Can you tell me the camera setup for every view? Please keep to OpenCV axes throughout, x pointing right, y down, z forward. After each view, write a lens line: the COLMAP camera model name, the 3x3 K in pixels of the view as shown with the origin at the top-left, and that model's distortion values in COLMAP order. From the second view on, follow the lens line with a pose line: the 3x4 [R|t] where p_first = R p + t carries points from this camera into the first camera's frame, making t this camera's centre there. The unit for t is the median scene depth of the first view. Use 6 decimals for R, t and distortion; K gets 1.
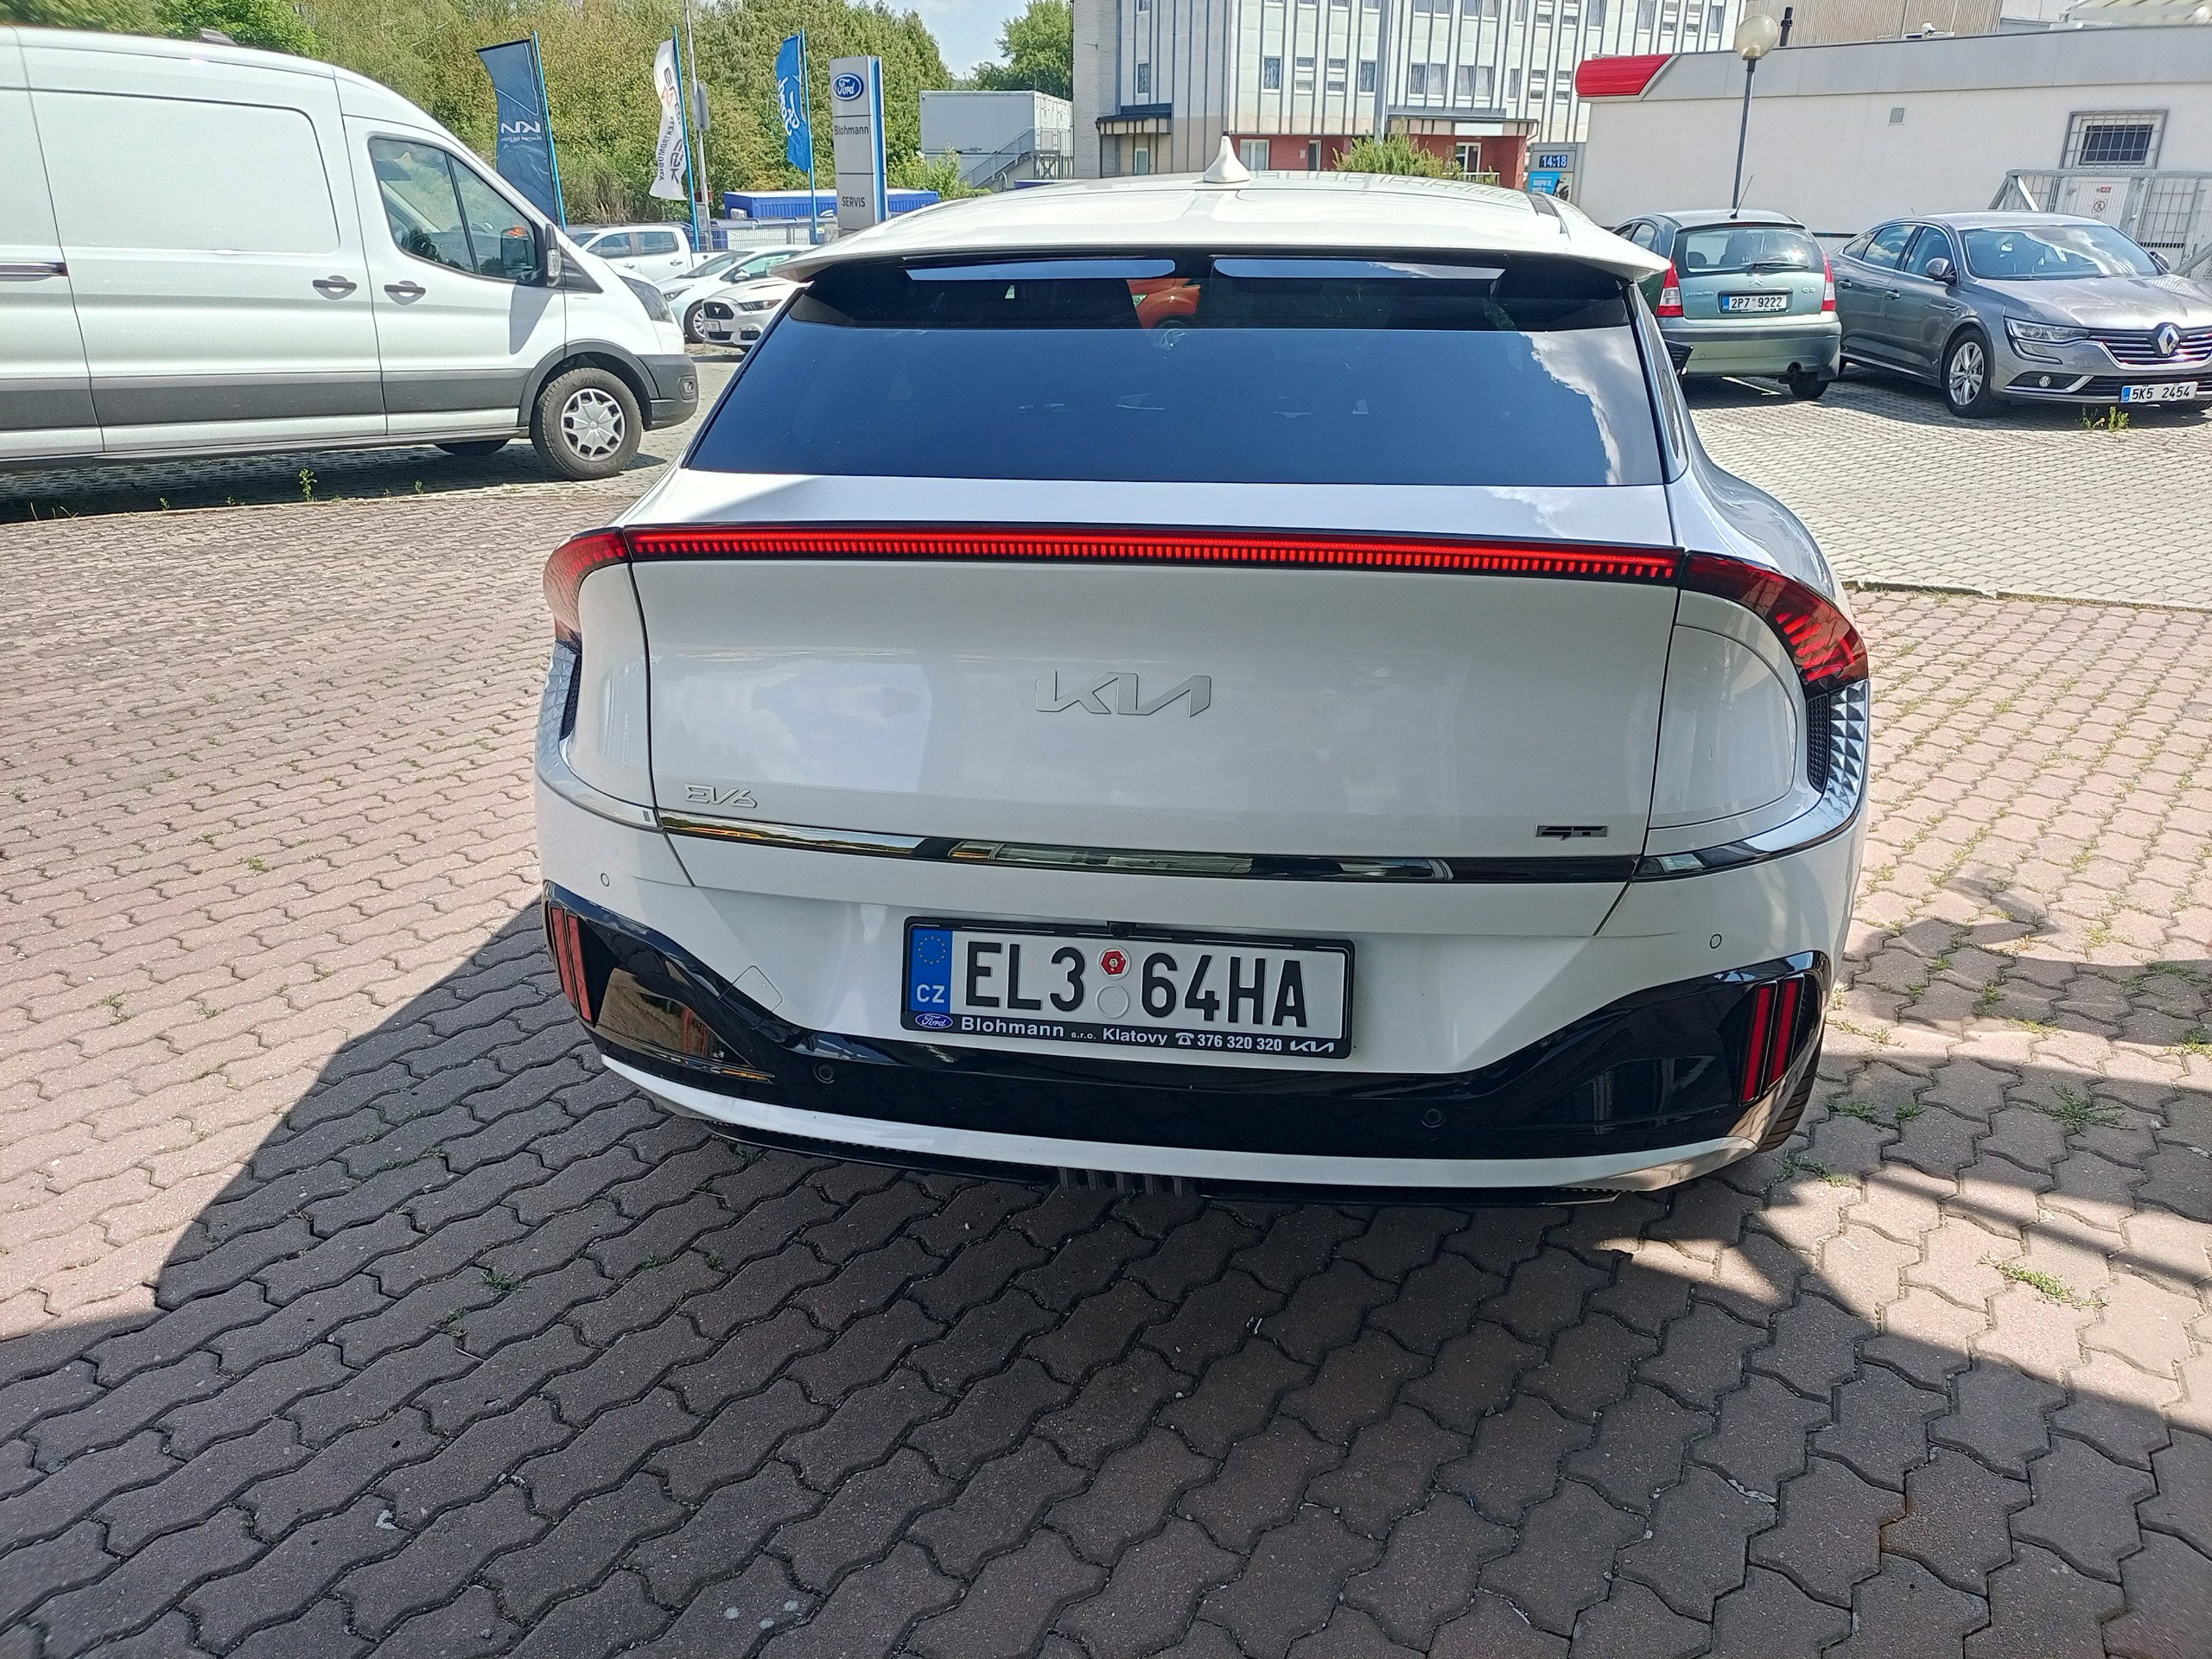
lens RADIAL K [[1656.4, 0, 1114.2], [0, 1656.4, 833.8], [0, 0, 1]] dist [0.021188, -0.008996]
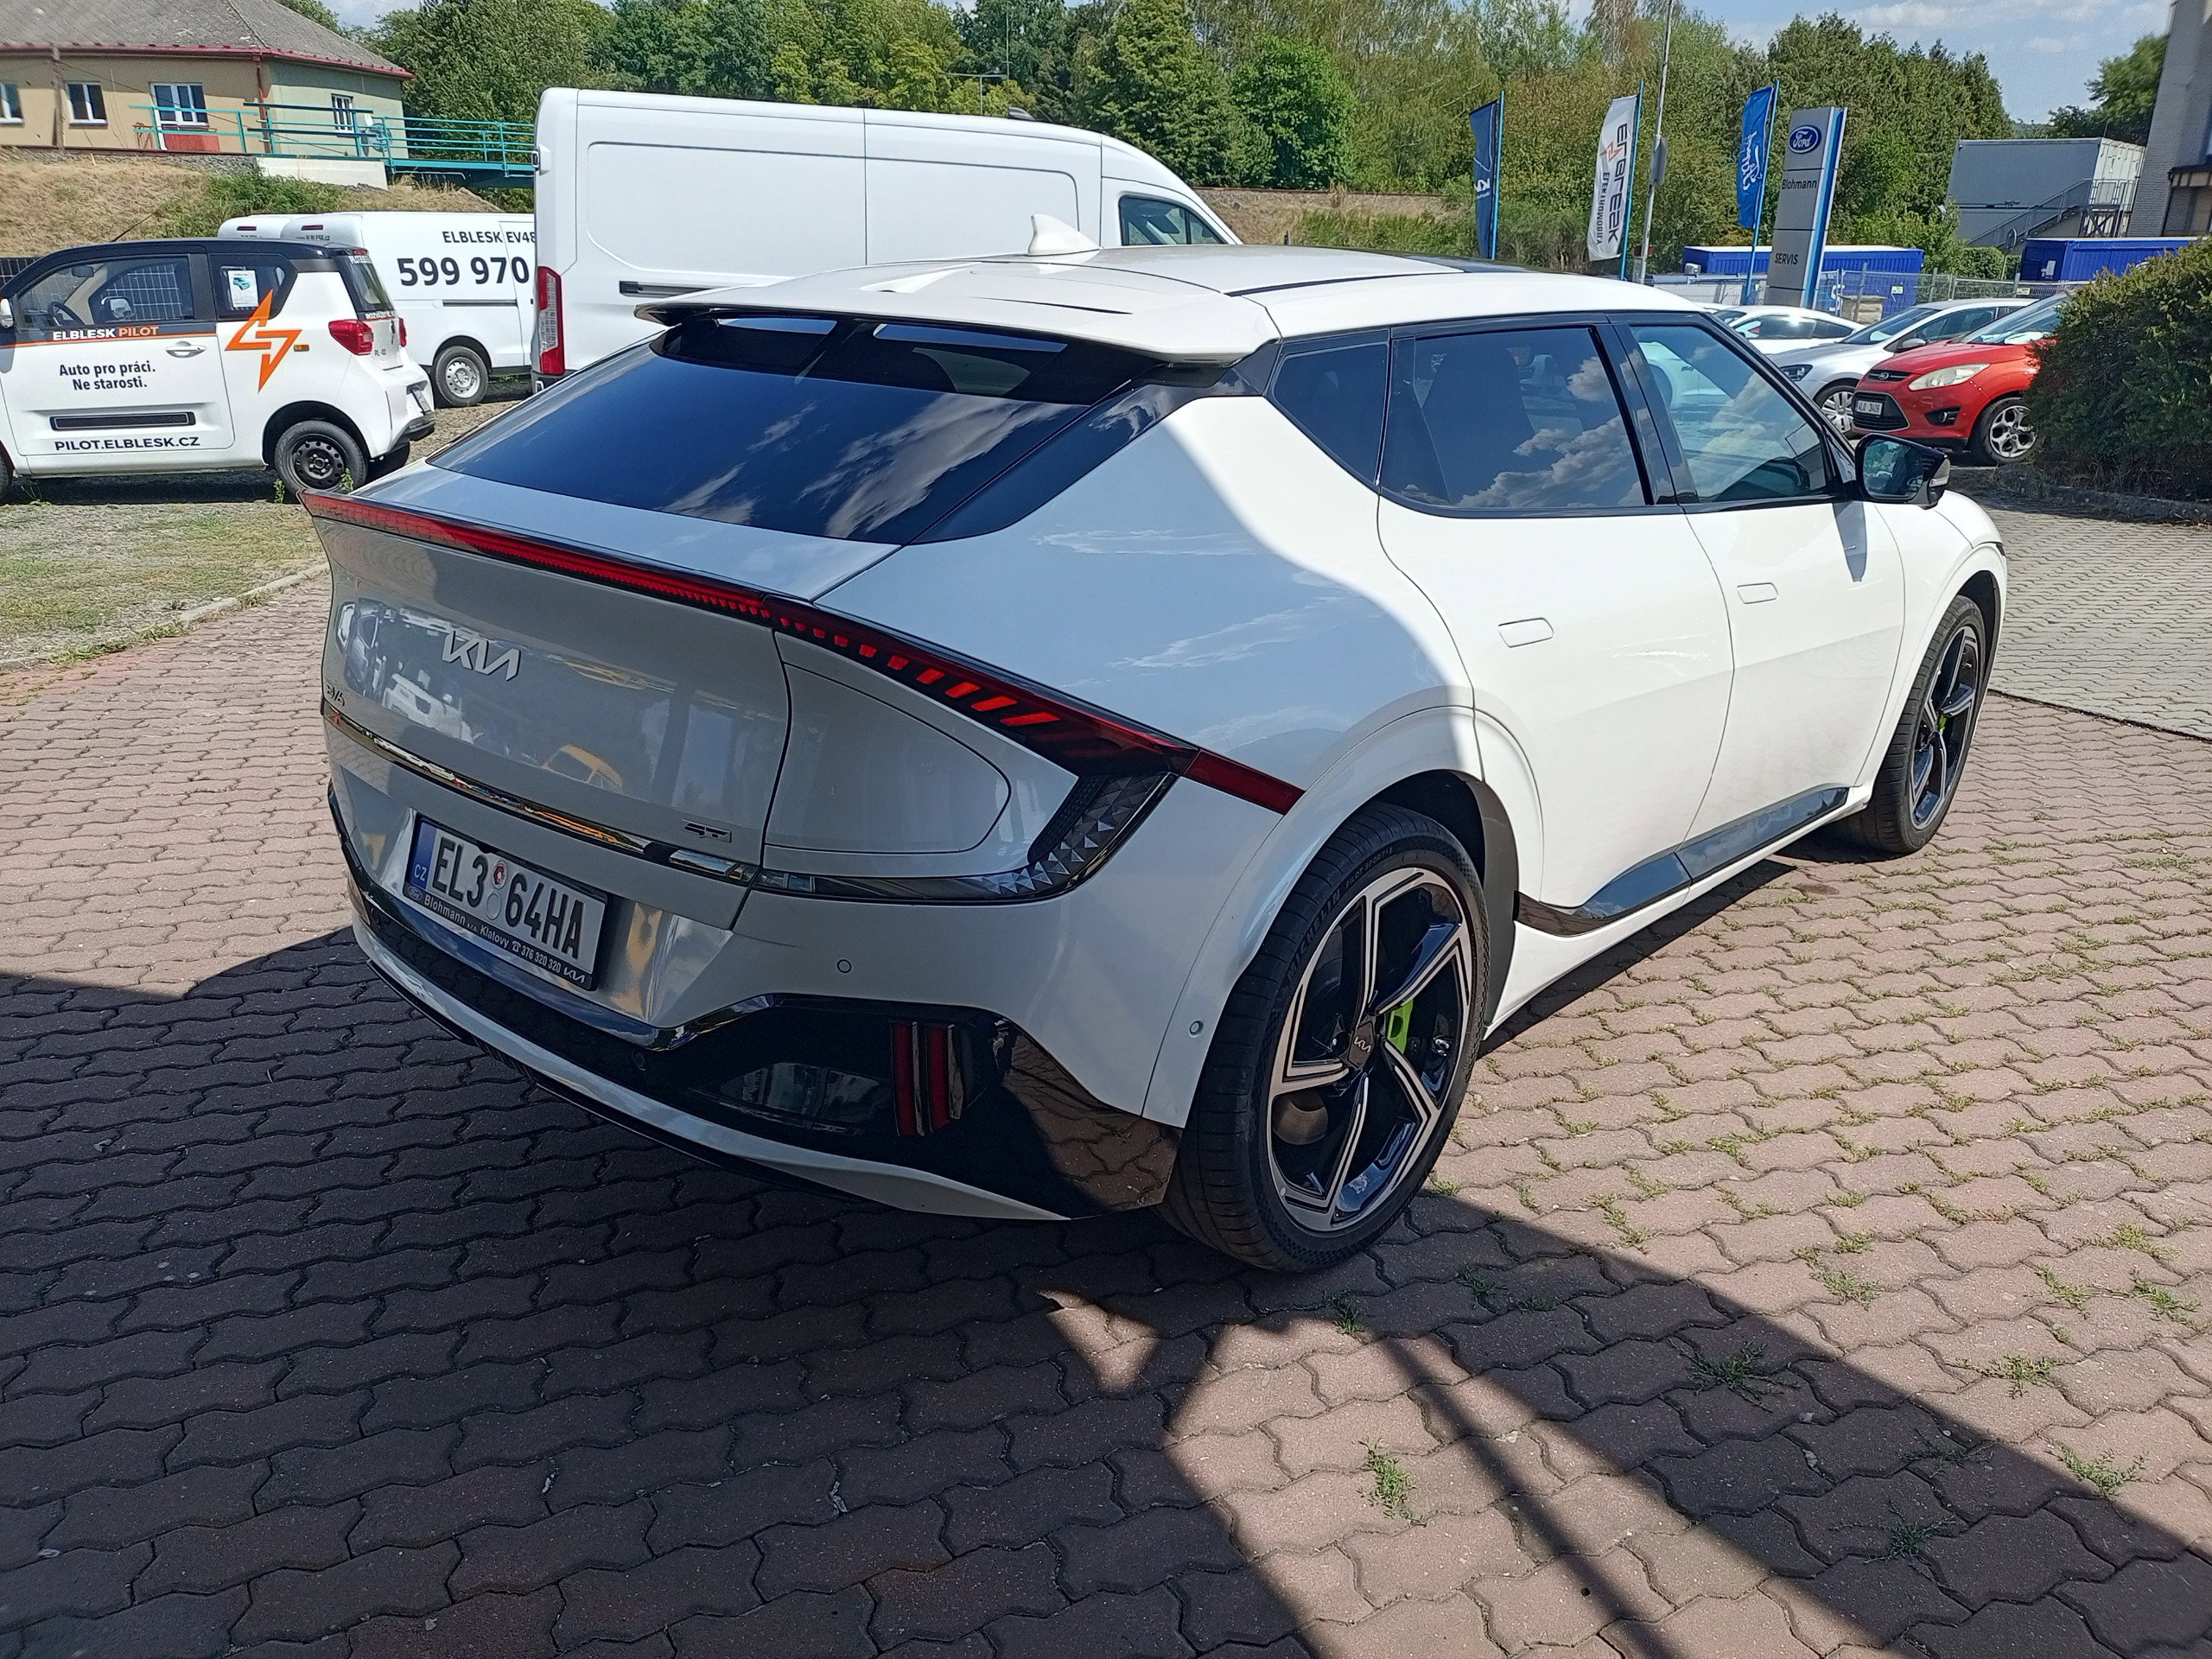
lens RADIAL K [[1656.4, 0, 1114.2], [0, 1656.4, 833.8], [0, 0, 1]] dist [0.021188, -0.008996]
pose [[0.845936, 0.196638, -0.495707, 0.743033], [-0.209984, 0.977265, 0.029320, -0.063641], [0.490202, 0.079287, 0.867995, 0.108260]]
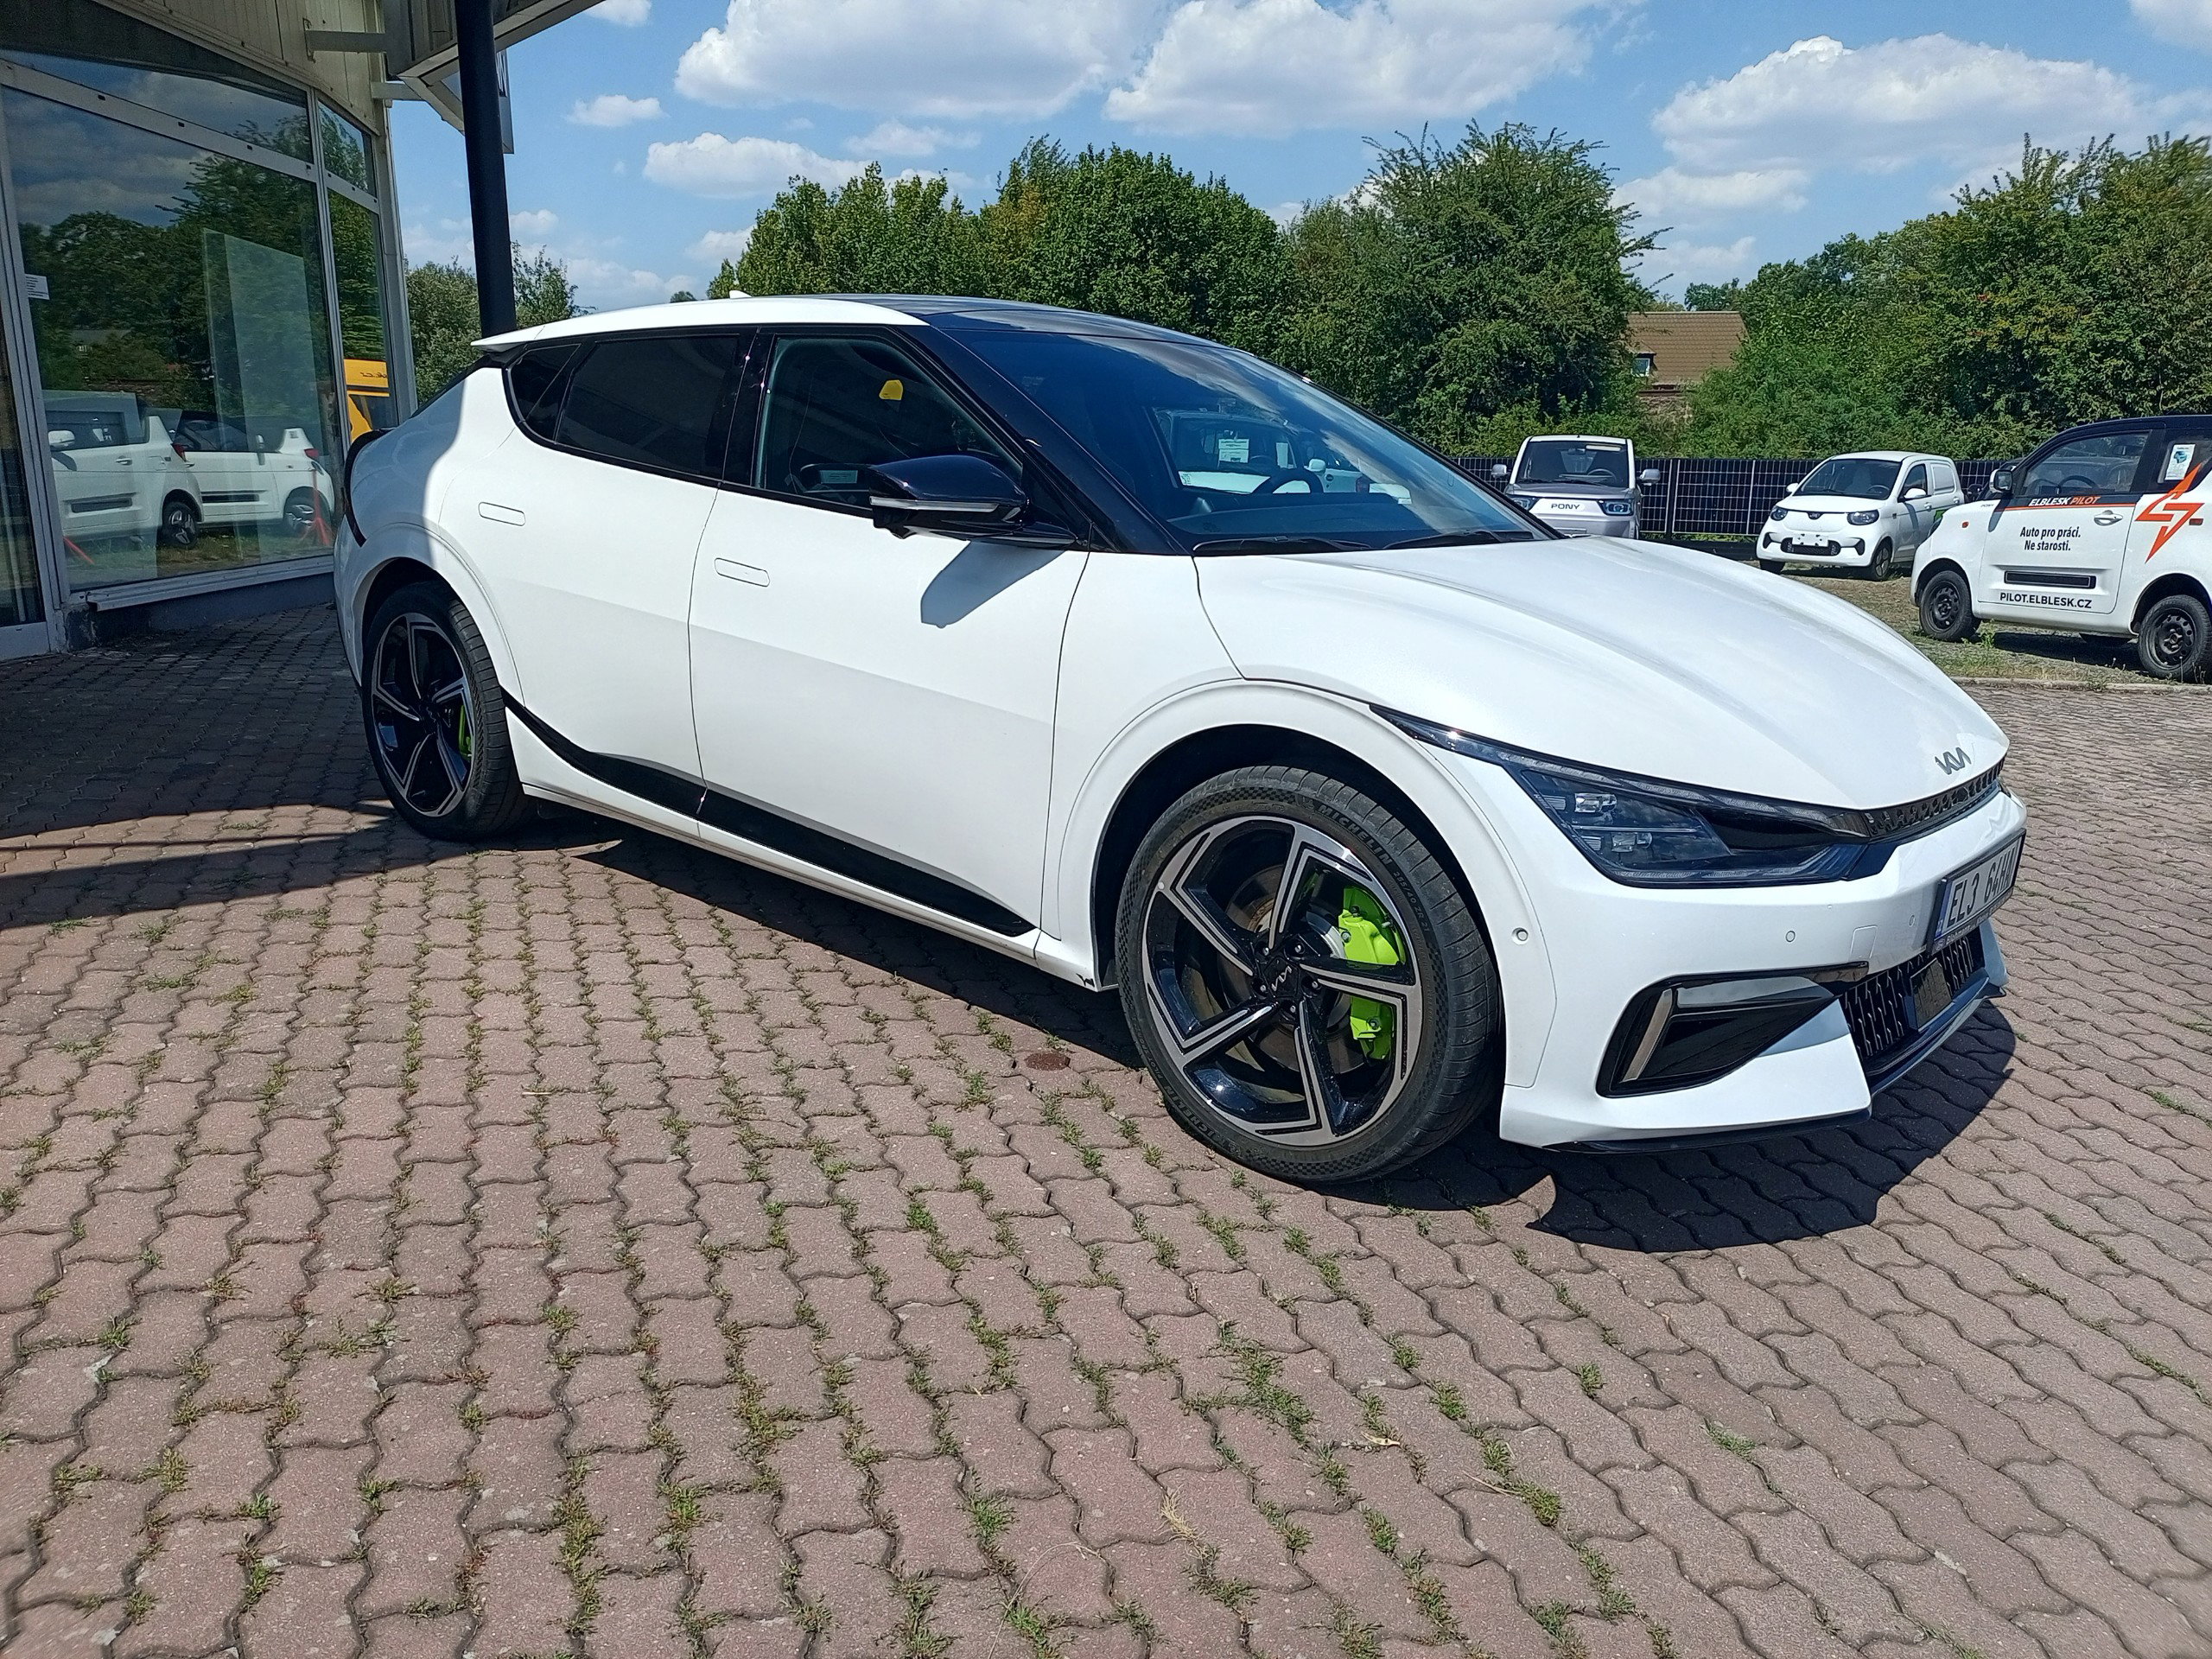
lens RADIAL K [[1656.4, 0, 1114.2], [0, 1656.4, 833.8], [0, 0, 1]] dist [0.021188, -0.008996]
pose [[-0.526559, 0.192432, -0.828073, 1.546458], [-0.322934, 0.855759, 0.404215, -0.814659], [0.786415, 0.480256, -0.388465, 2.421209]]
